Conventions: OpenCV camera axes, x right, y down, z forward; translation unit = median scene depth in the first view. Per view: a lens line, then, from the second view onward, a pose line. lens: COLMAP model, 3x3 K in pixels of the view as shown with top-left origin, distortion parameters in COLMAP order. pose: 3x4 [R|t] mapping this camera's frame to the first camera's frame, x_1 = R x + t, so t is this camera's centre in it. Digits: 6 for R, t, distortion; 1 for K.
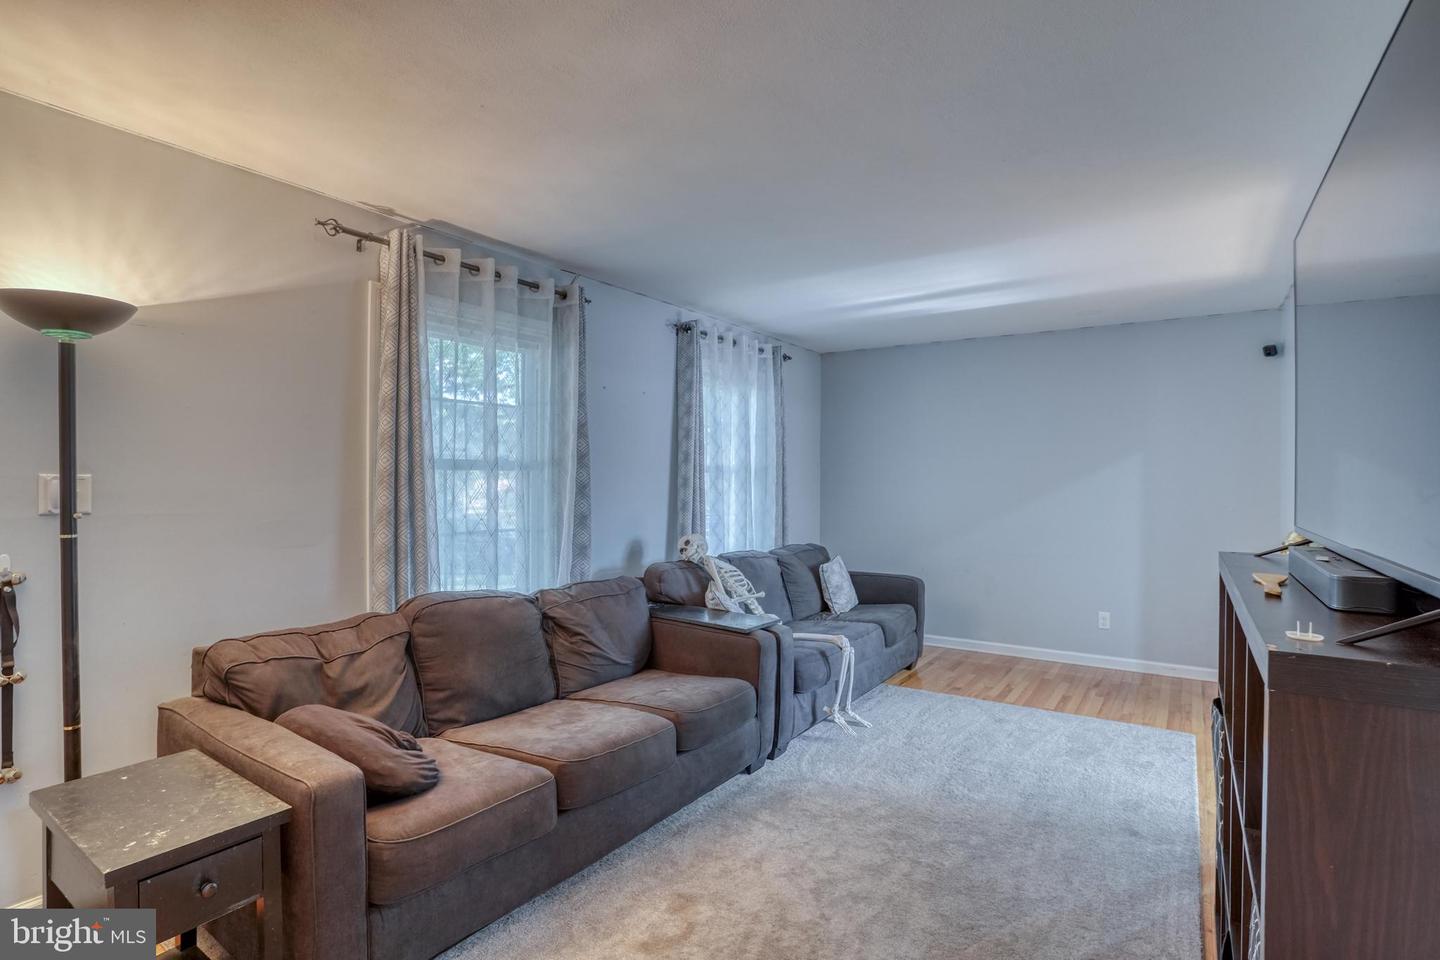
lens RADIAL K [[713.7, 0, 706.9], [0, 713.7, 475.2], [0, 0, 1]] dist [-0.085124, 0.040104]
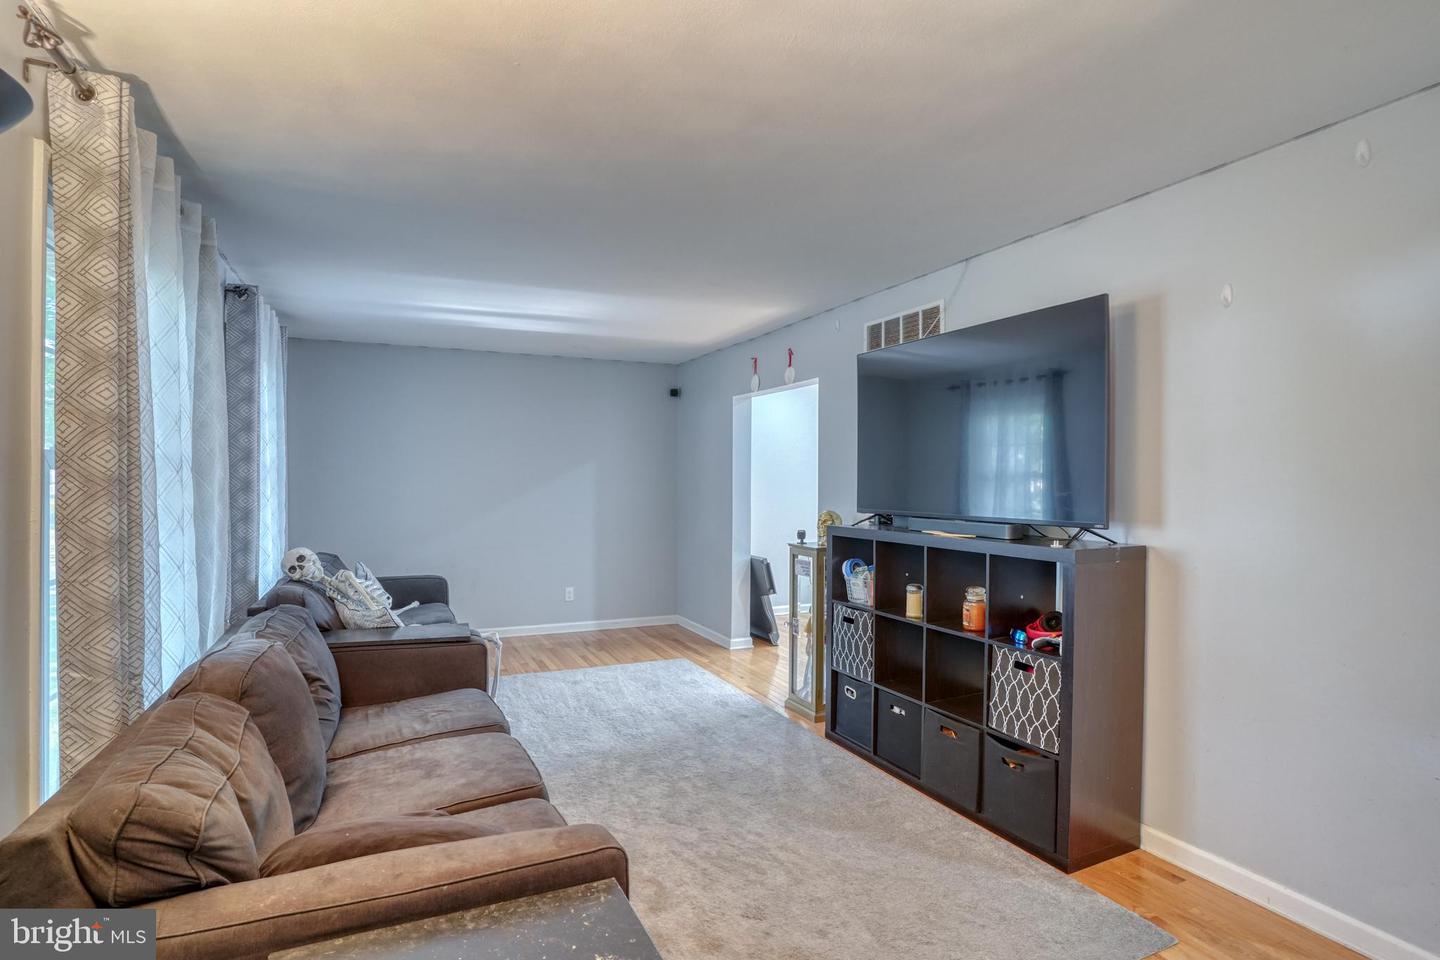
lens RADIAL K [[713.7, 0, 706.9], [0, 713.7, 475.2], [0, 0, 1]] dist [-0.085124, 0.040104]
pose [[0.513304, 0.003350, 0.858200, -0.604869], [-0.005528, 0.999985, -0.000597, -0.006018], [-0.858189, -0.004438, 0.513314, 0.220293]]
